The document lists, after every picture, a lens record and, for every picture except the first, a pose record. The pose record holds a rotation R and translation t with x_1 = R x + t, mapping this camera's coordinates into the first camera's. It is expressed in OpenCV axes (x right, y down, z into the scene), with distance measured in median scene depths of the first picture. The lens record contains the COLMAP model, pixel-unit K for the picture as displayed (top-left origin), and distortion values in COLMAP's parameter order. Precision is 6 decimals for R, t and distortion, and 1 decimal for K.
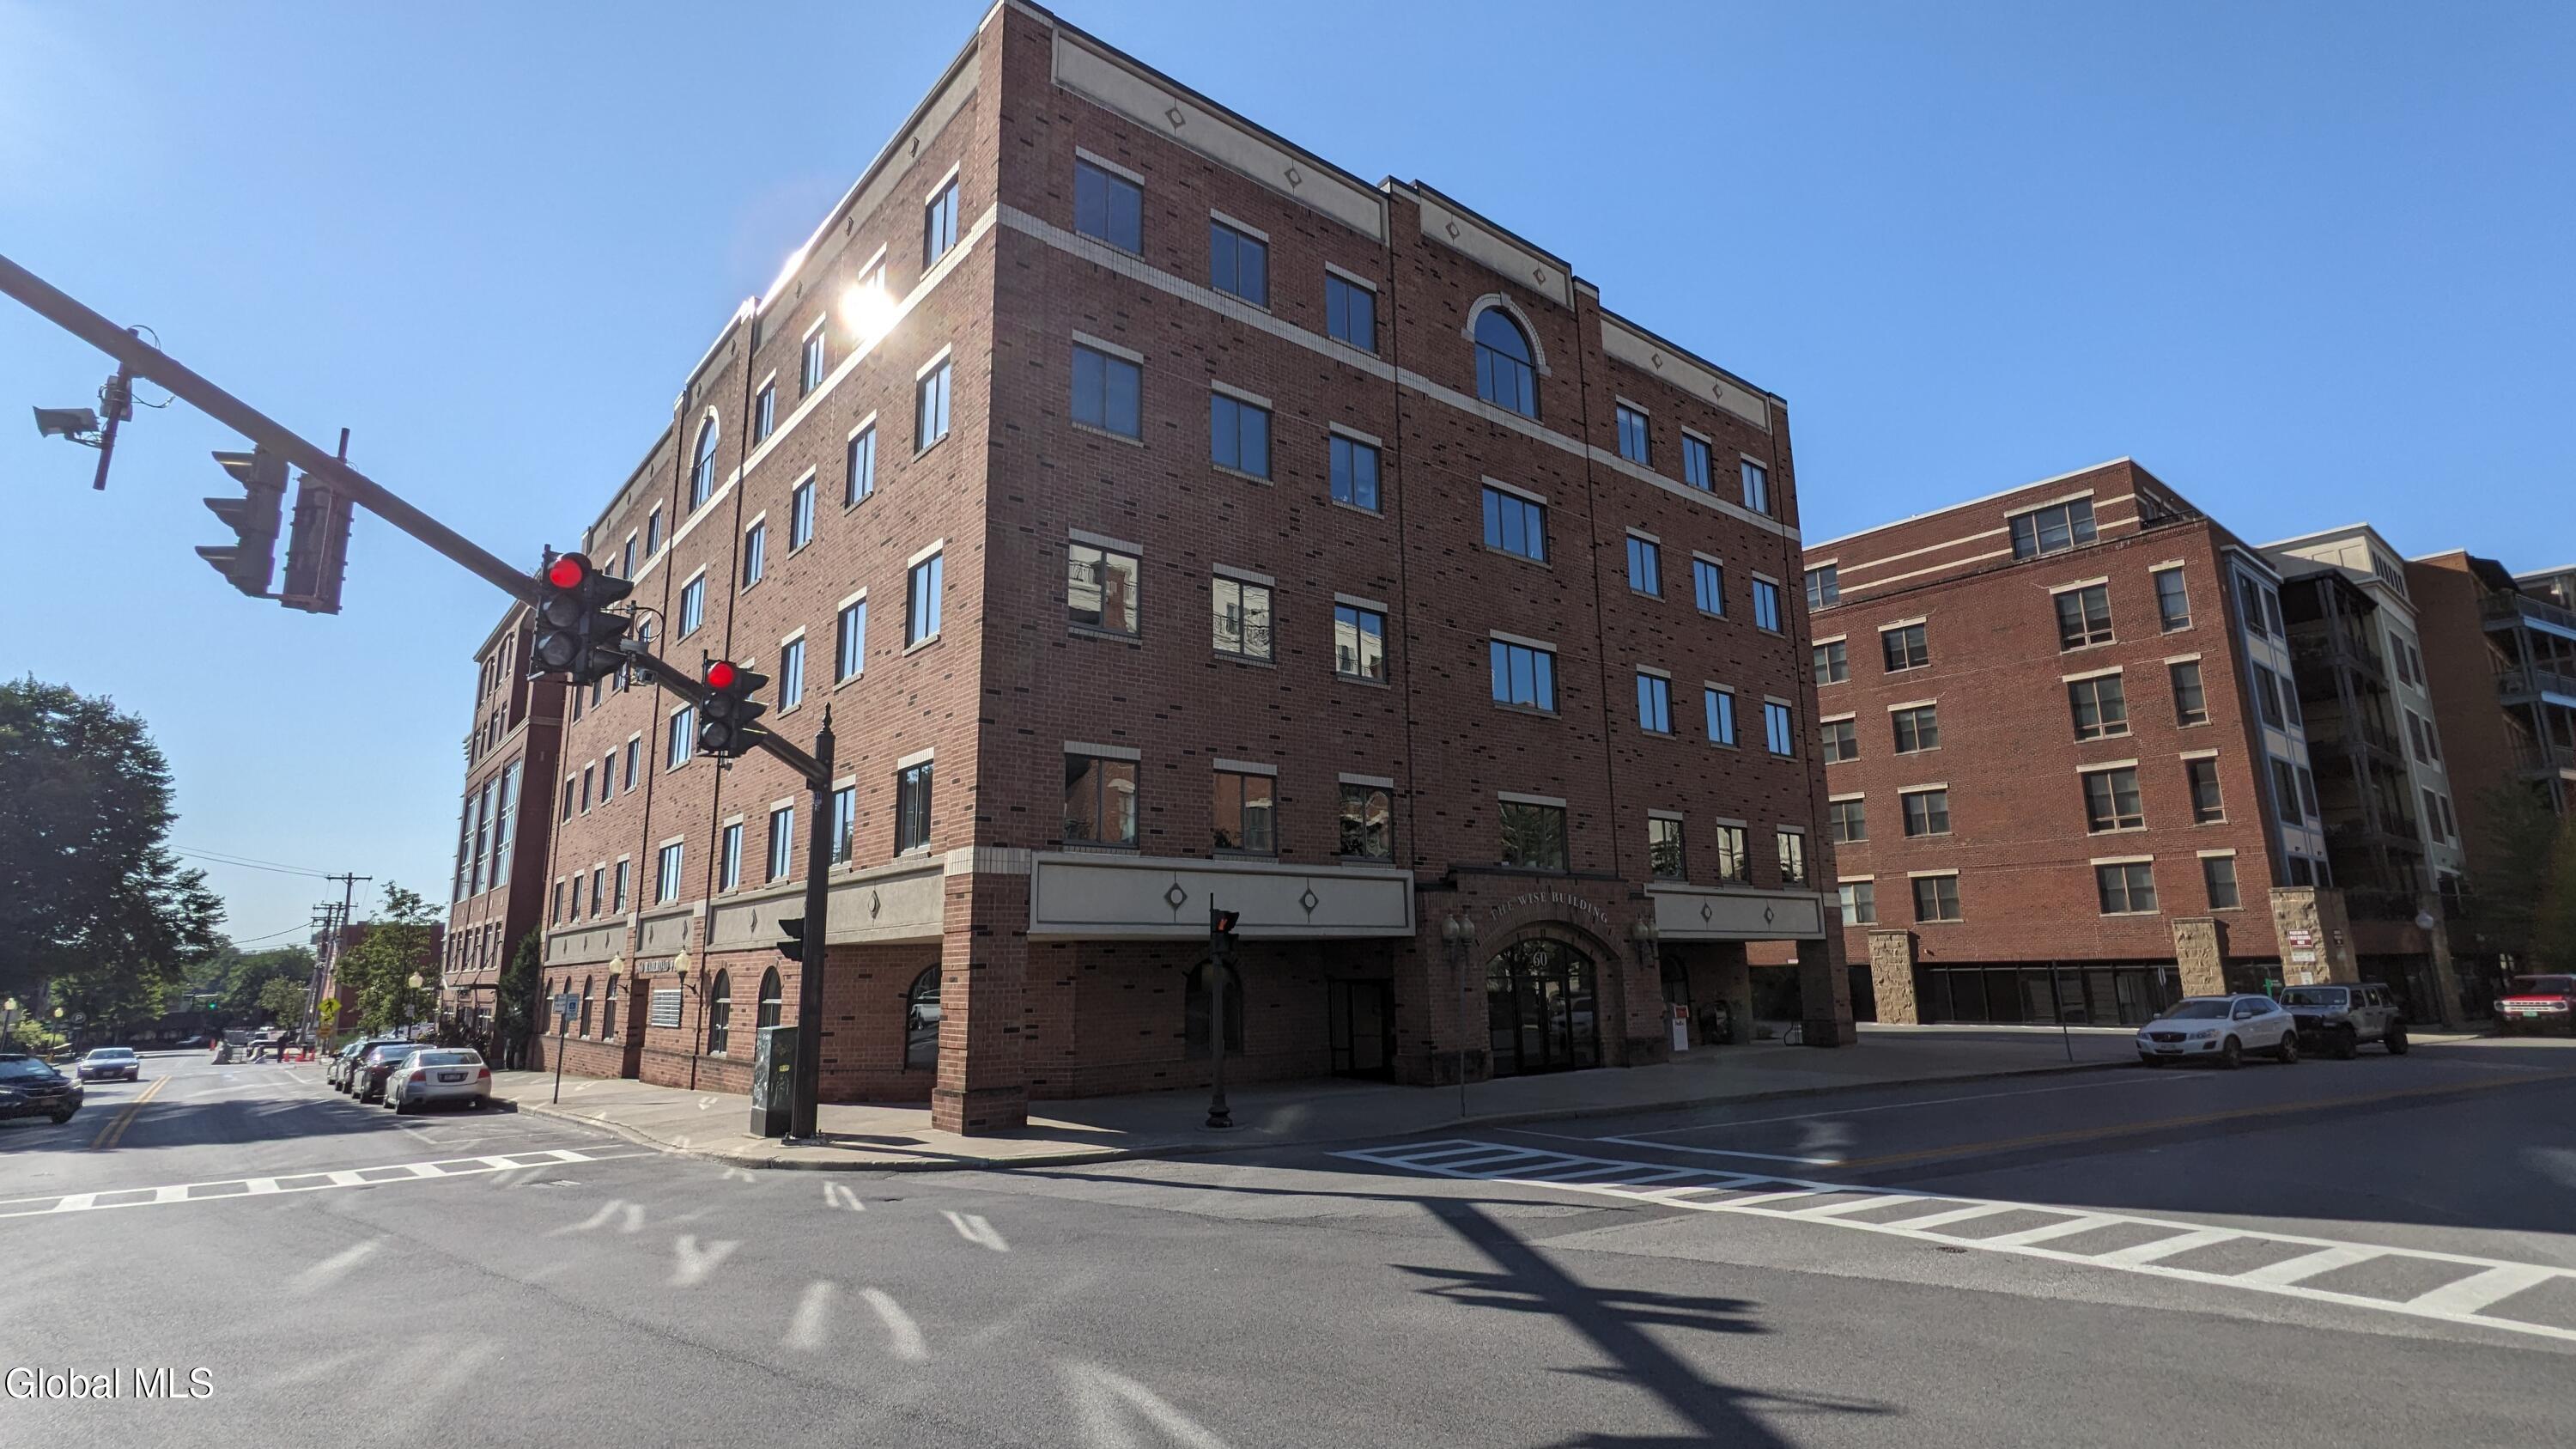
lens RADIAL K [[1239.7, 0, 1284.8], [0, 1239.7, 711.2], [0, 0, 1]] dist [-0.000255, -0.000098]
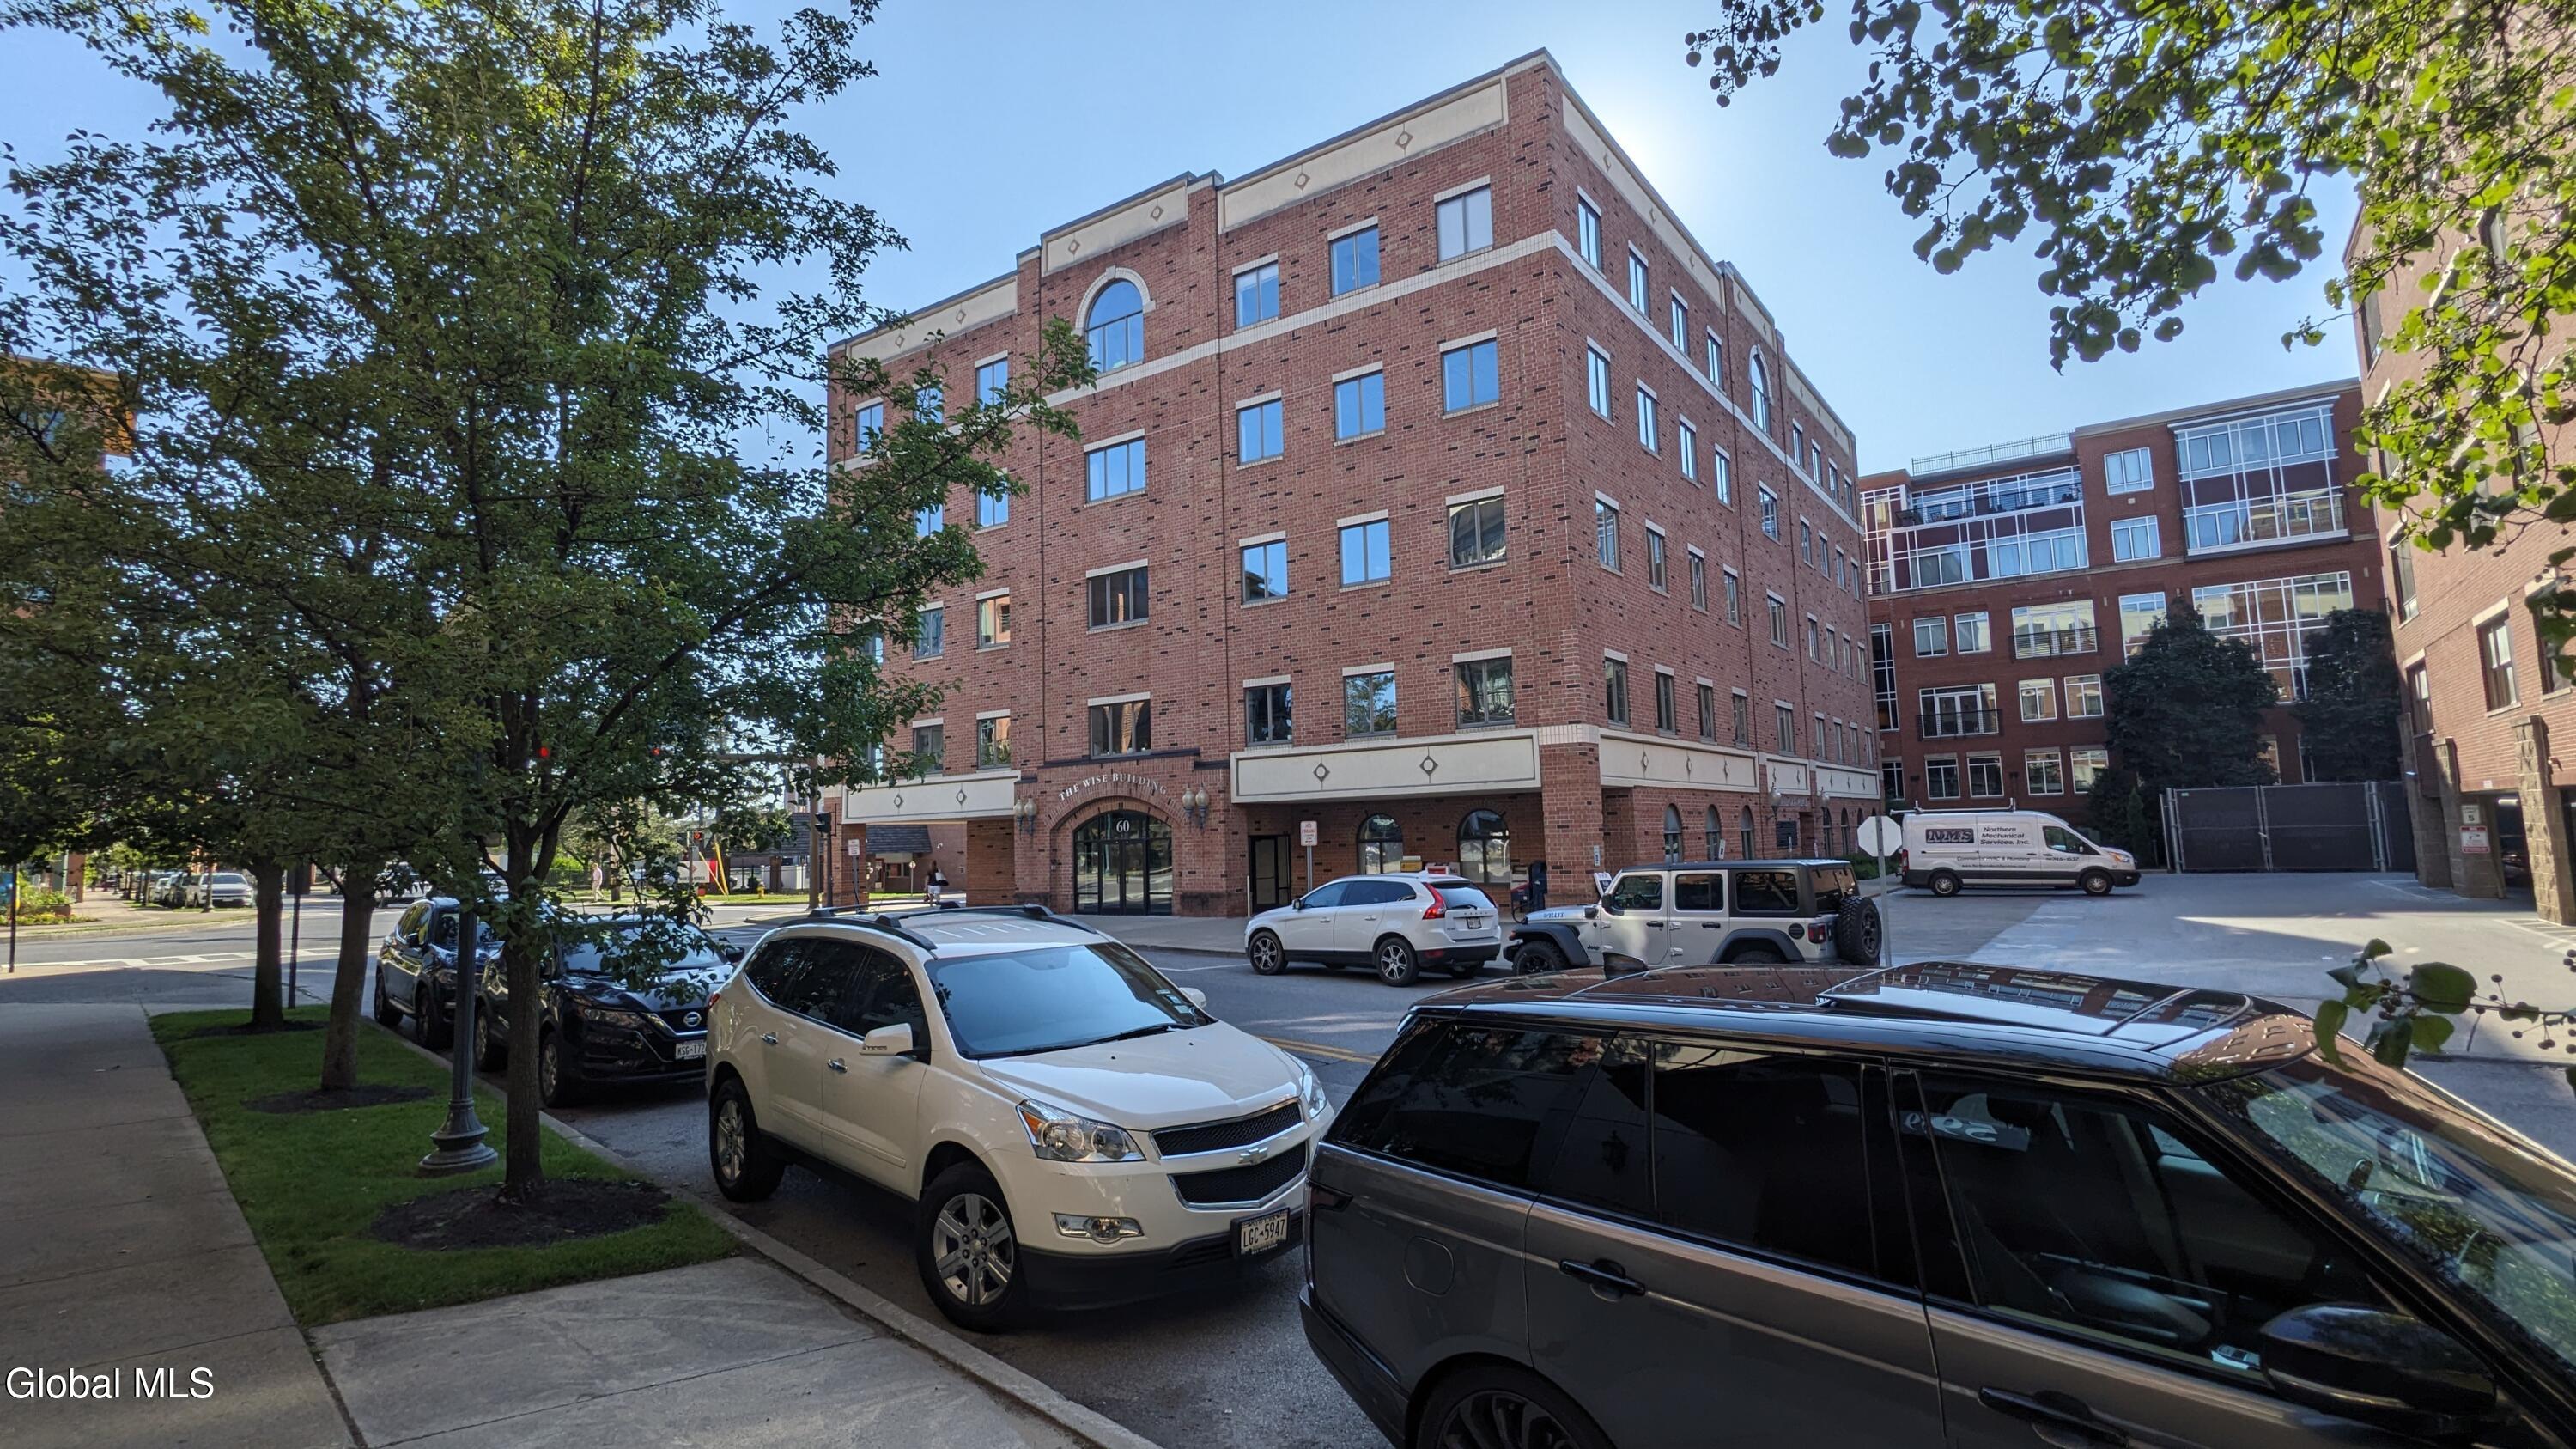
lens RADIAL K [[1239.7, 0, 1295.5], [0, 1239.7, 719.5], [0, 0, 1]] dist [-0.000255, -0.000098]
pose [[0.266179, -0.090479, -0.959668, 1.071398], [0.216849, 0.975686, -0.031842, 0.126546], [0.939215, -0.199627, 0.279327, 0.615297]]
